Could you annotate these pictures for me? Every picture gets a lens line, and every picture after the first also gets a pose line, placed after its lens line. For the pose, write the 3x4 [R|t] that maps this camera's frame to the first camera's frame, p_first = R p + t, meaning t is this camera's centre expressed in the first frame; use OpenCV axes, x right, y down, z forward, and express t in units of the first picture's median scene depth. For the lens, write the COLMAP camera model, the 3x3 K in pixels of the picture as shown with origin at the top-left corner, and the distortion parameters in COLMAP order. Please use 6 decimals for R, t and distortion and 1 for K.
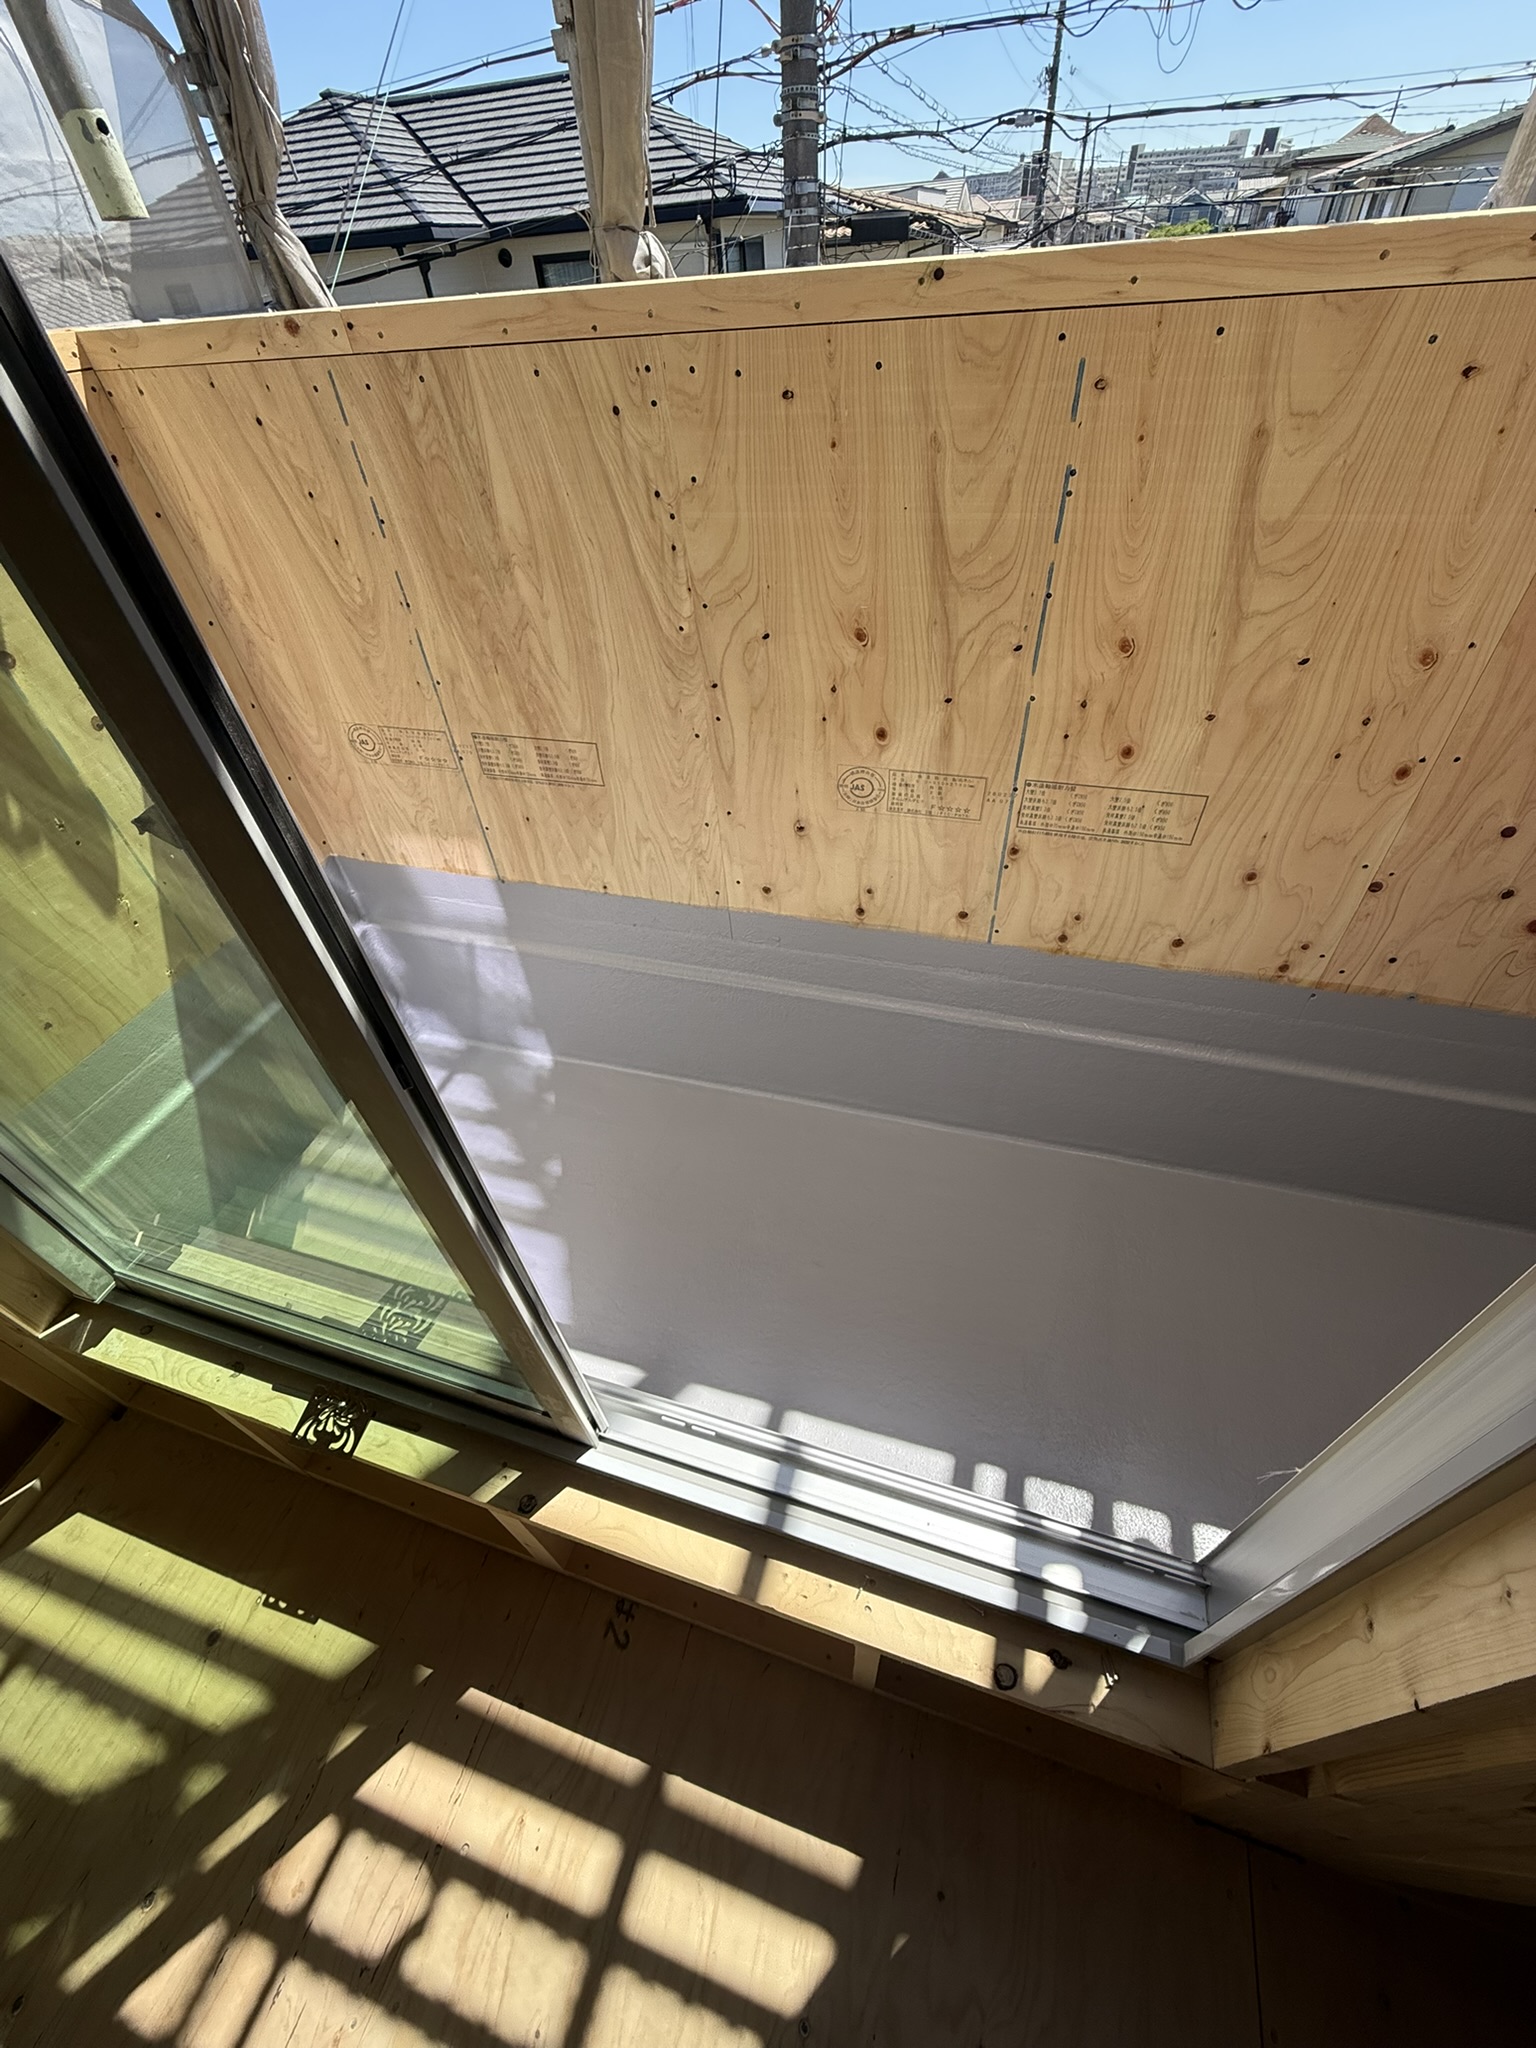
lens RADIAL K [[810.4, 0, 765.2], [0, 810.4, 1019.3], [0, 0, 1]] dist [0.002184, 0.000021]
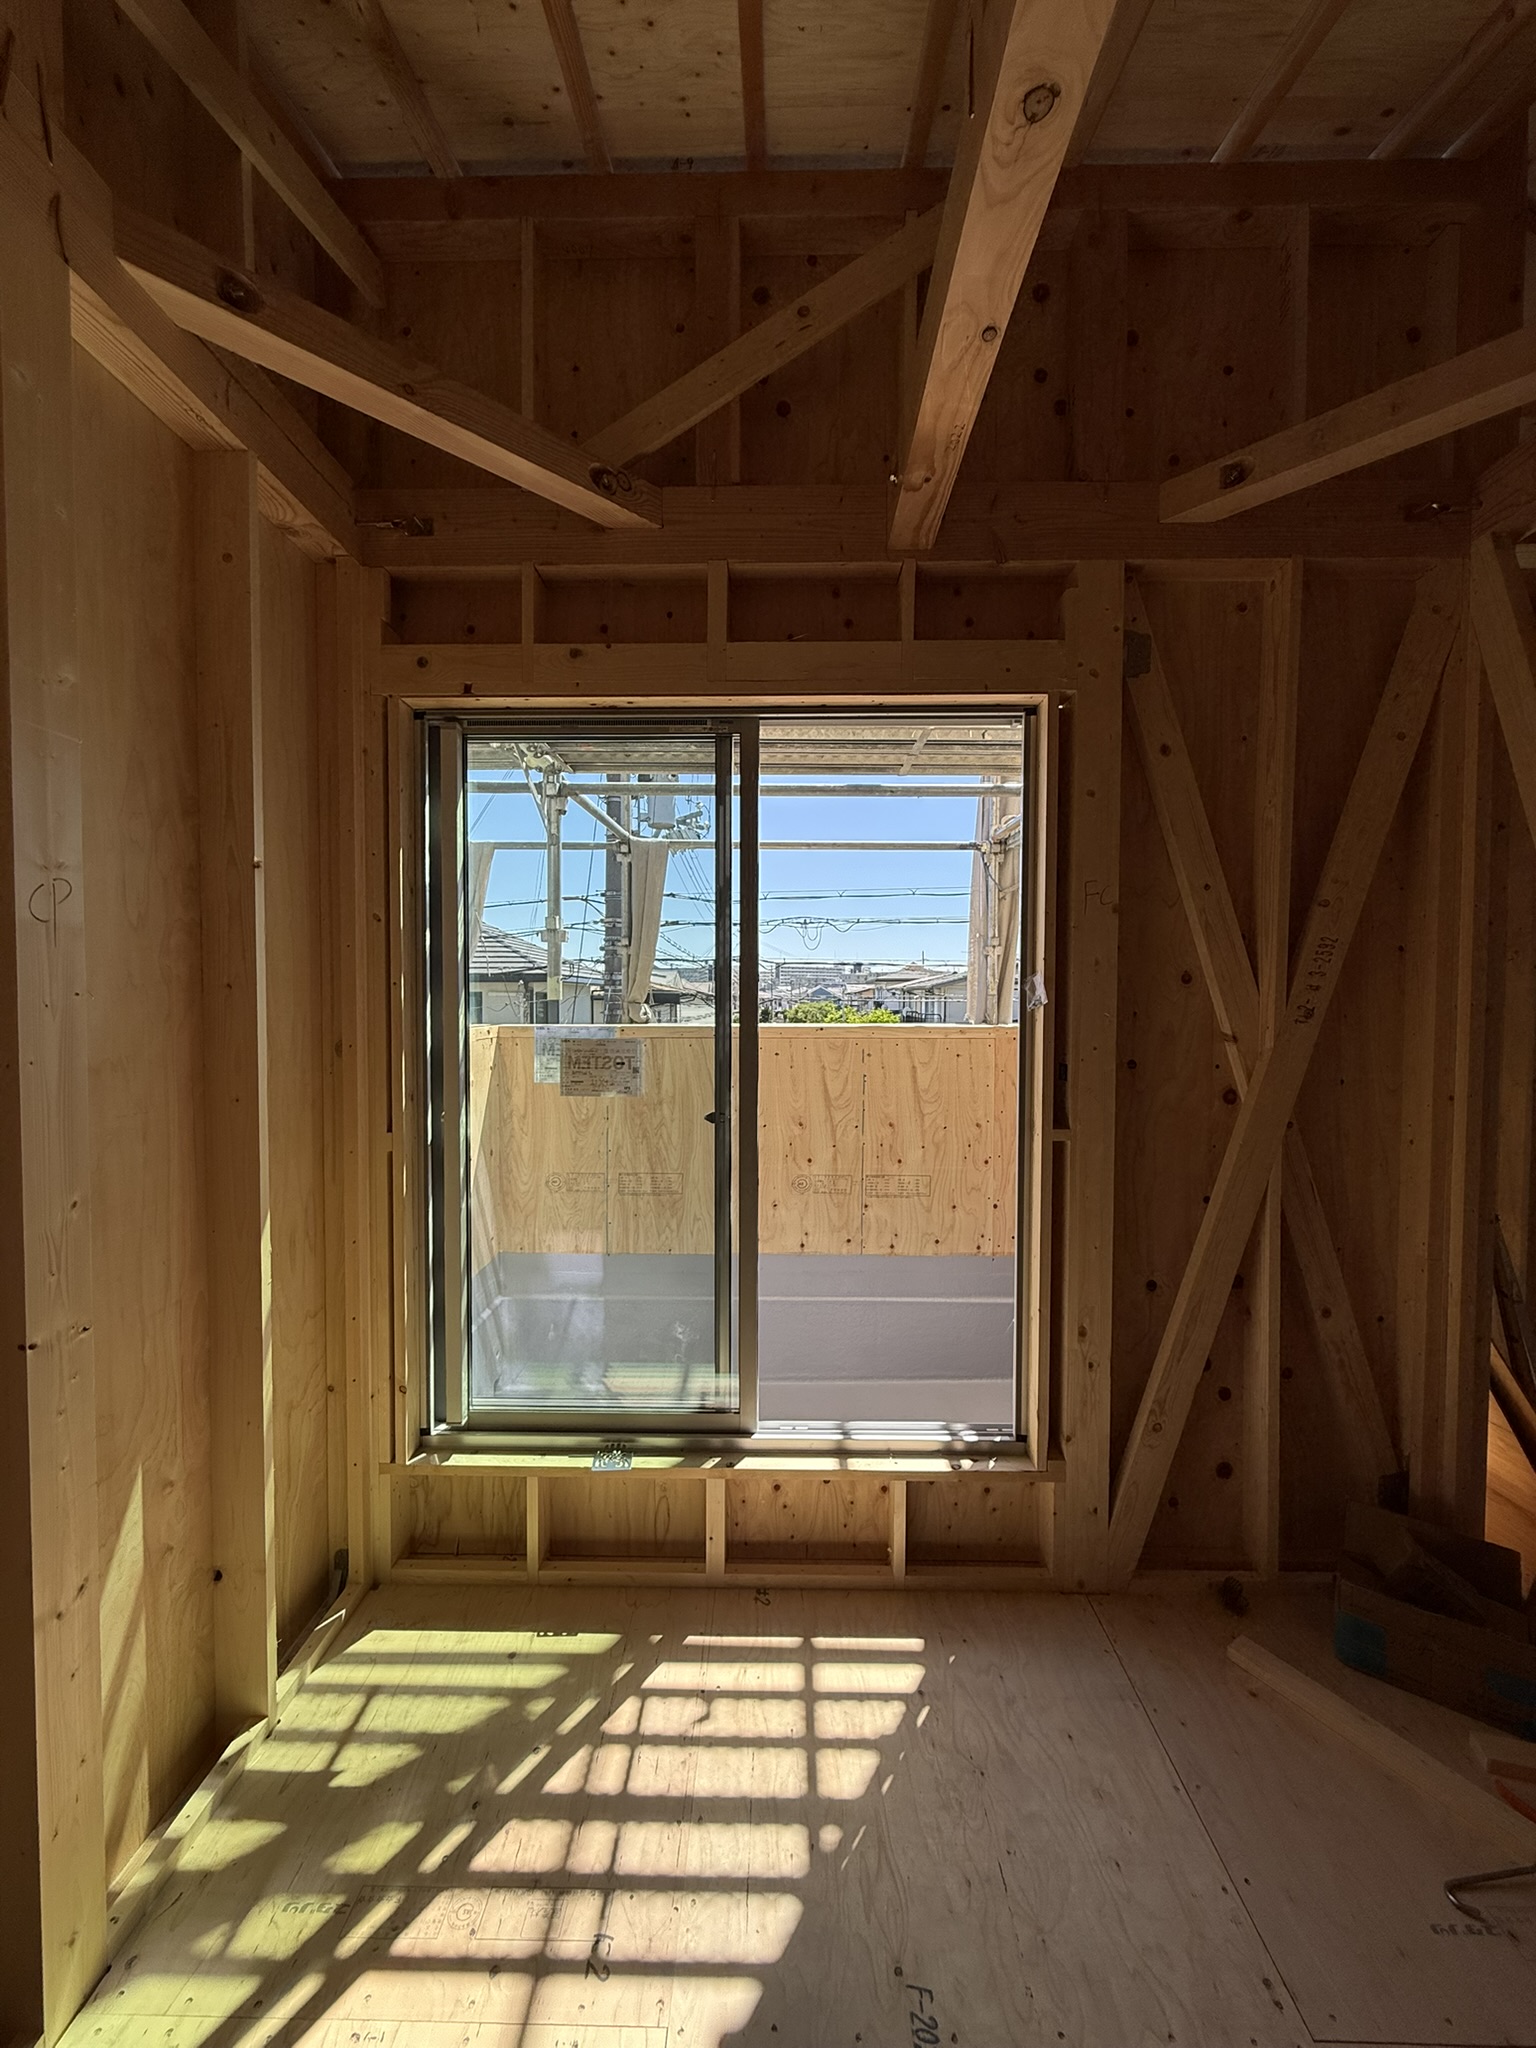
lens RADIAL K [[810.4, 0, 767.6], [0, 810.4, 1023.9], [0, 0, 1]] dist [0.002184, 0.000021]
pose [[0.955882, 0.057303, 0.288107, -0.759906], [0.150438, 0.746914, -0.647679, 0.982134], [-0.252305, 0.662447, 0.705341, -1.079686]]
